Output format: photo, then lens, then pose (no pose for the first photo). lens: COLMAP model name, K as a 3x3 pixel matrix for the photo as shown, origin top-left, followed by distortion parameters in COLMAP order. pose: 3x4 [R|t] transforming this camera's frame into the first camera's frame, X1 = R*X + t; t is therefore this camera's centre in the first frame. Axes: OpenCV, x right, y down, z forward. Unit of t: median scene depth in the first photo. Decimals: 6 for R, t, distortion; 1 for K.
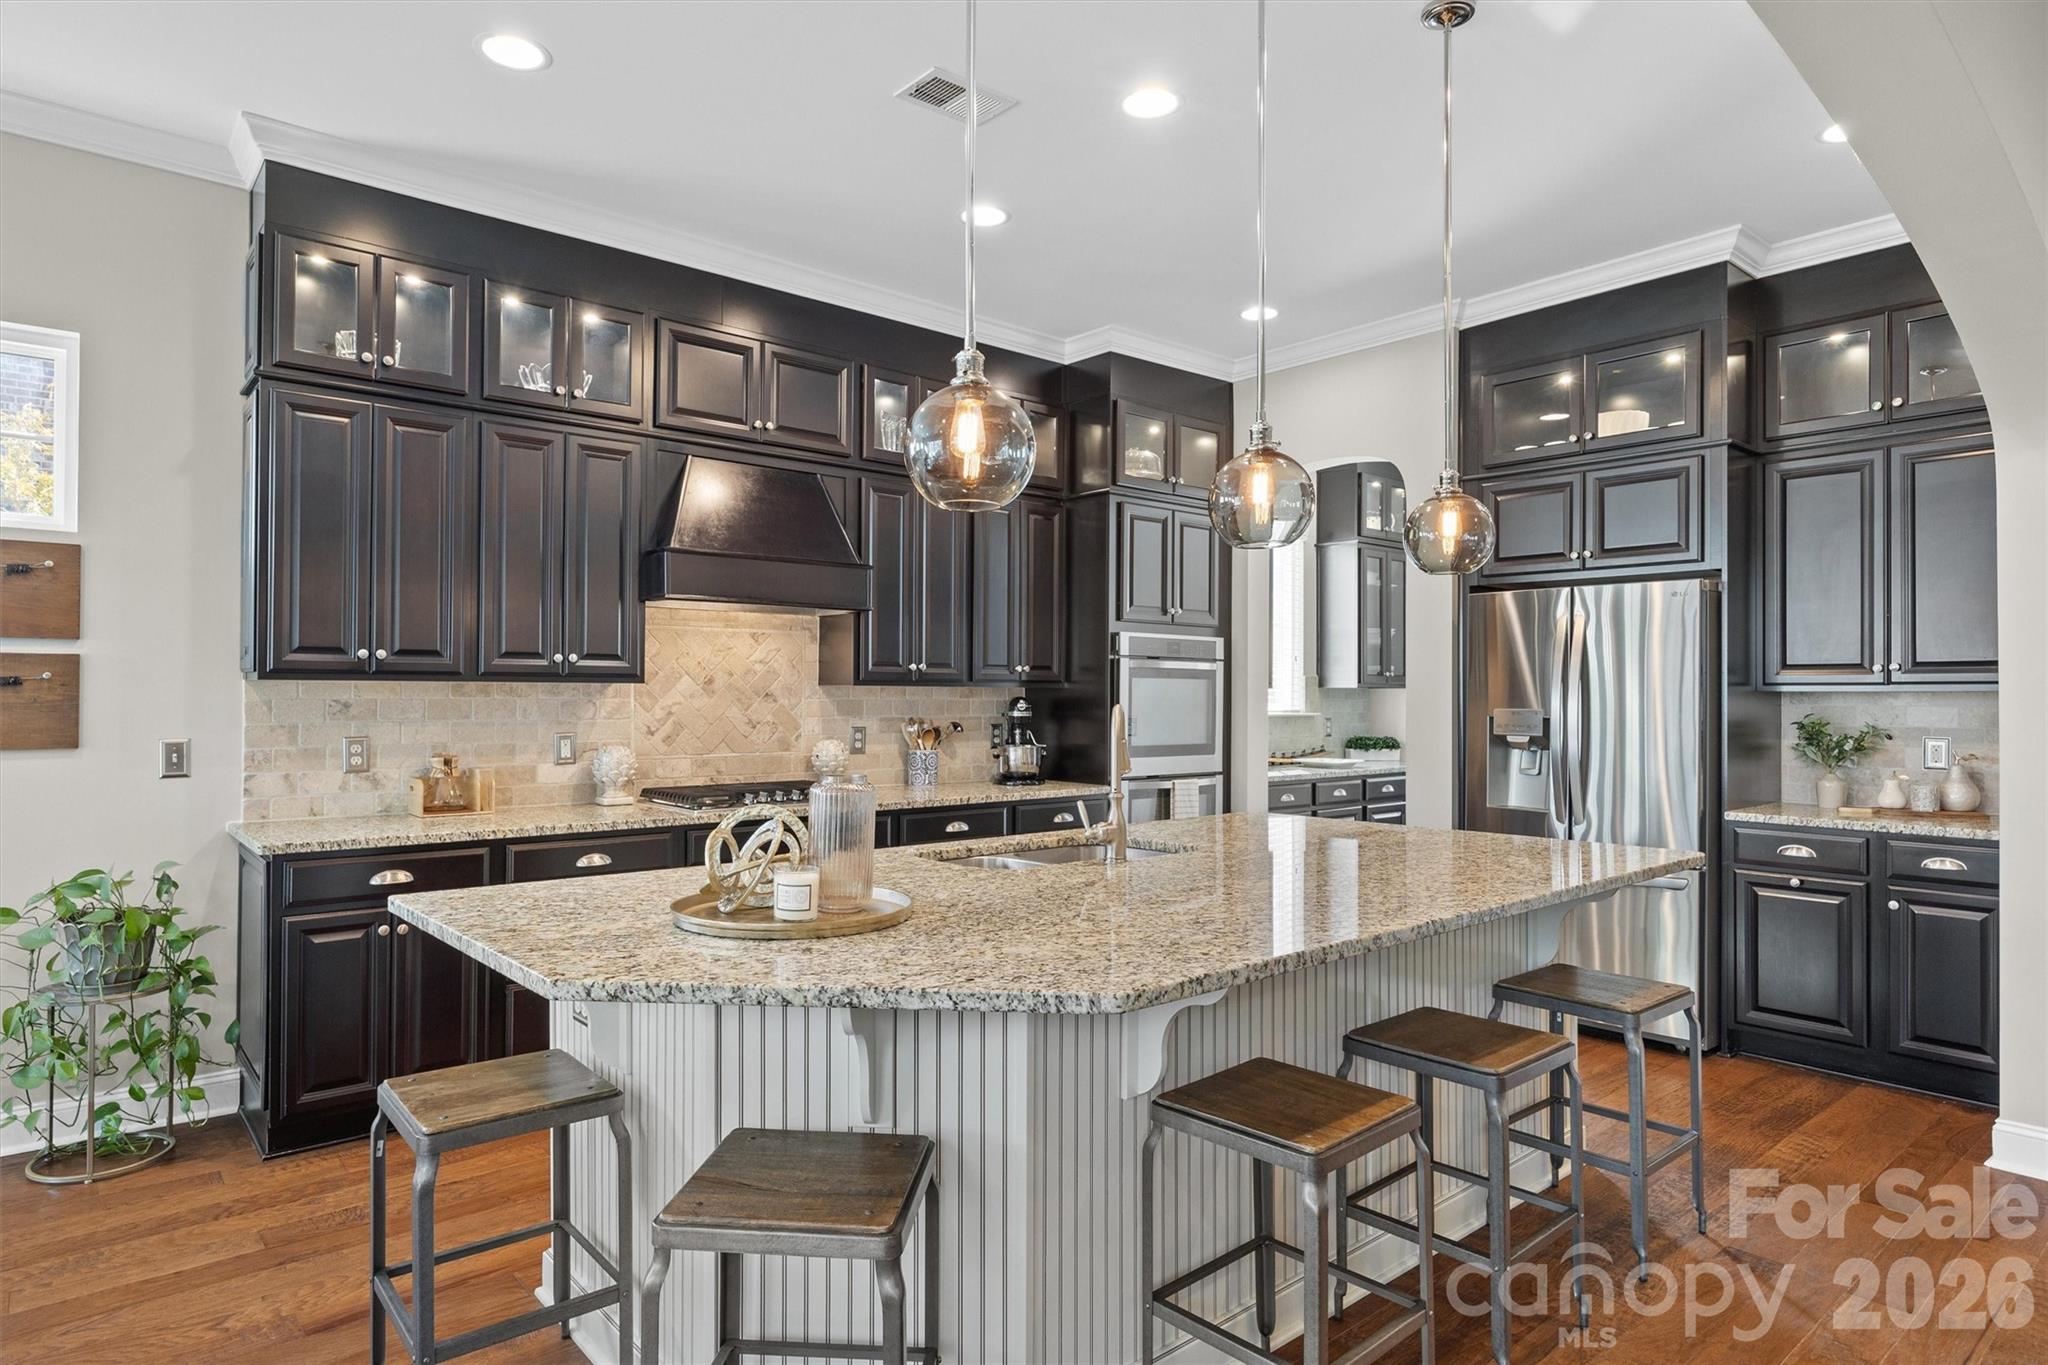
lens RADIAL K [[1161.8, 0, 1008.5], [0, 1161.8, 671.7], [0, 0, 1]] dist [-0.008689, -0.000482]
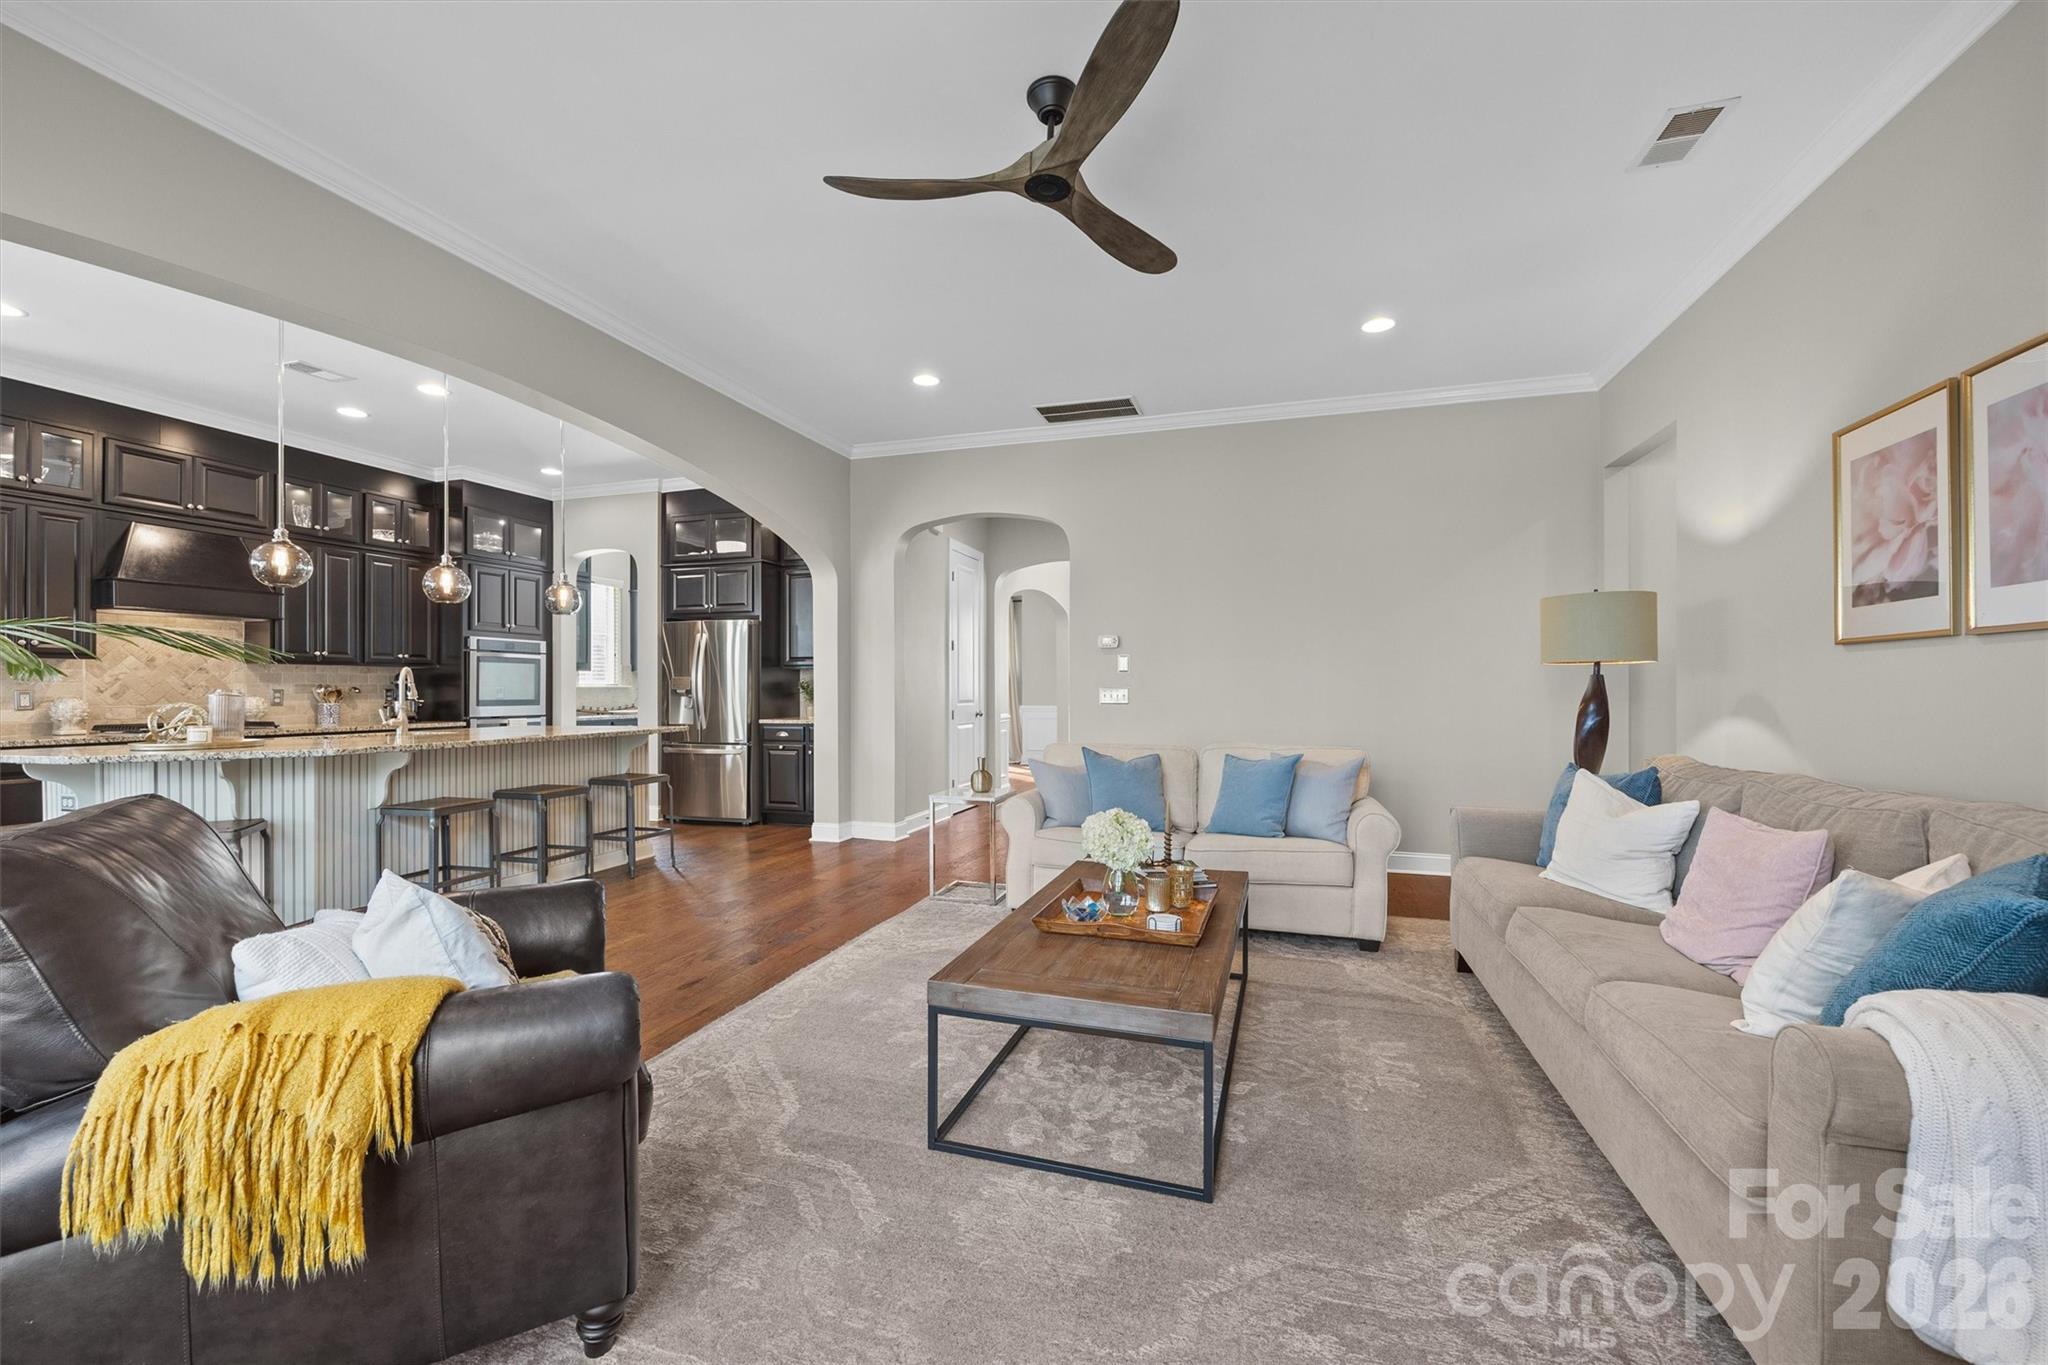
lens RADIAL K [[823.8, 0, 1013.2], [0, 823.8, 683.2], [0, 0, 1]] dist [-0.001768, -0.000606]
pose [[0.849830, -0.003211, 0.527046, 0.173108], [-0.003880, 0.999916, 0.012348, 0.024033], [-0.527042, -0.012539, 0.849747, -0.657818]]
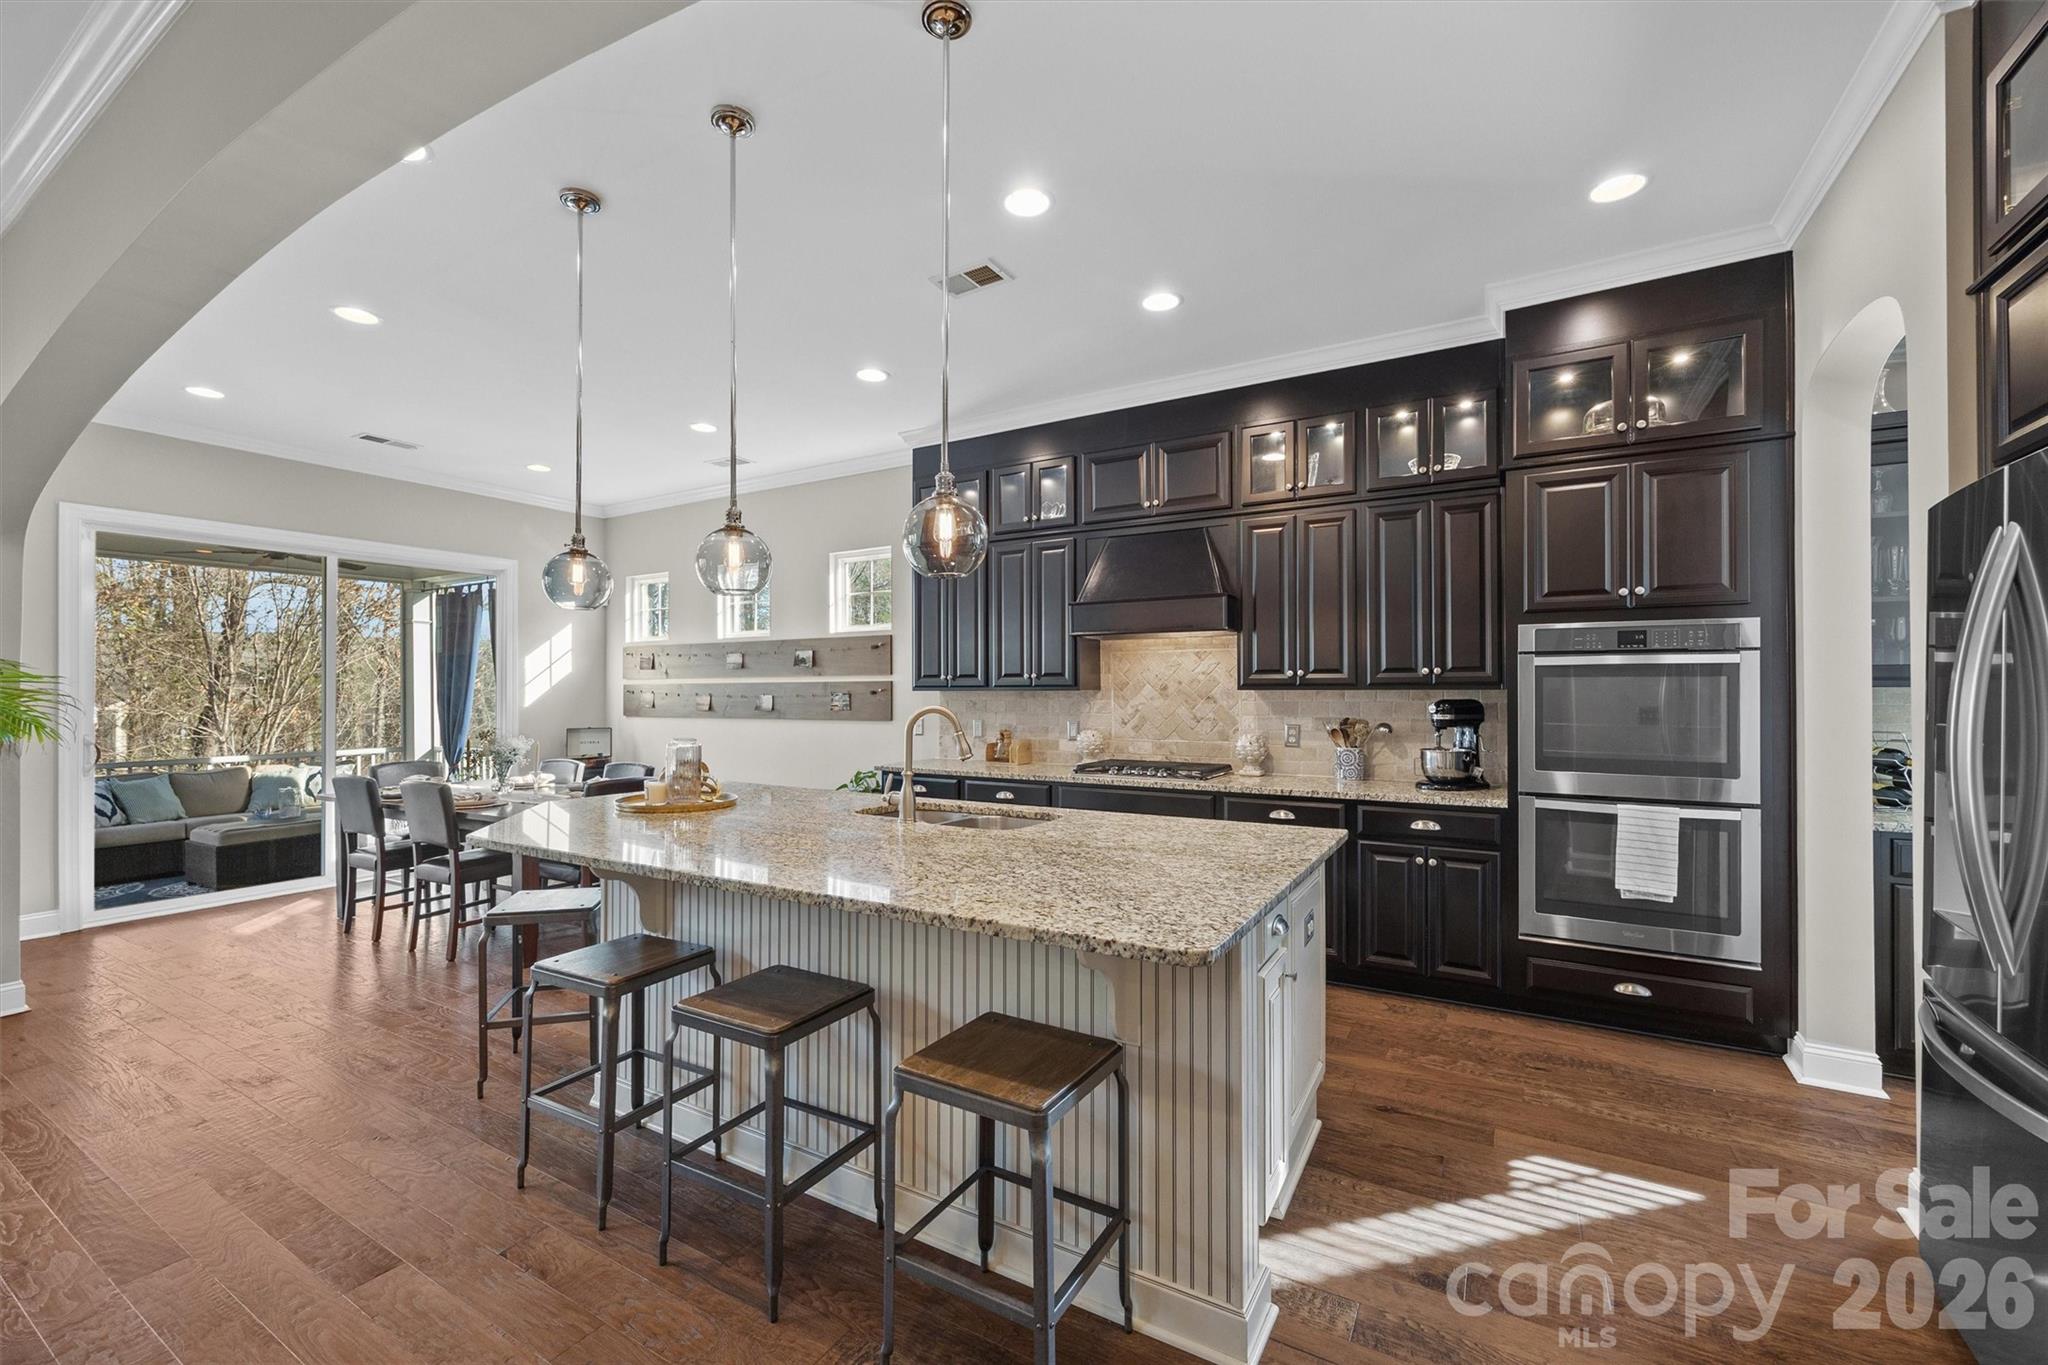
lens RADIAL K [[823.8, 0, 1029.8], [0, 823.8, 688.9], [0, 0, 1]] dist [-0.001768, -0.000606]
pose [[0.335166, -0.009764, -0.942108, 0.693780], [0.020476, 0.999786, -0.003078, 0.009726], [0.941937, -0.018259, 0.335294, 0.551339]]
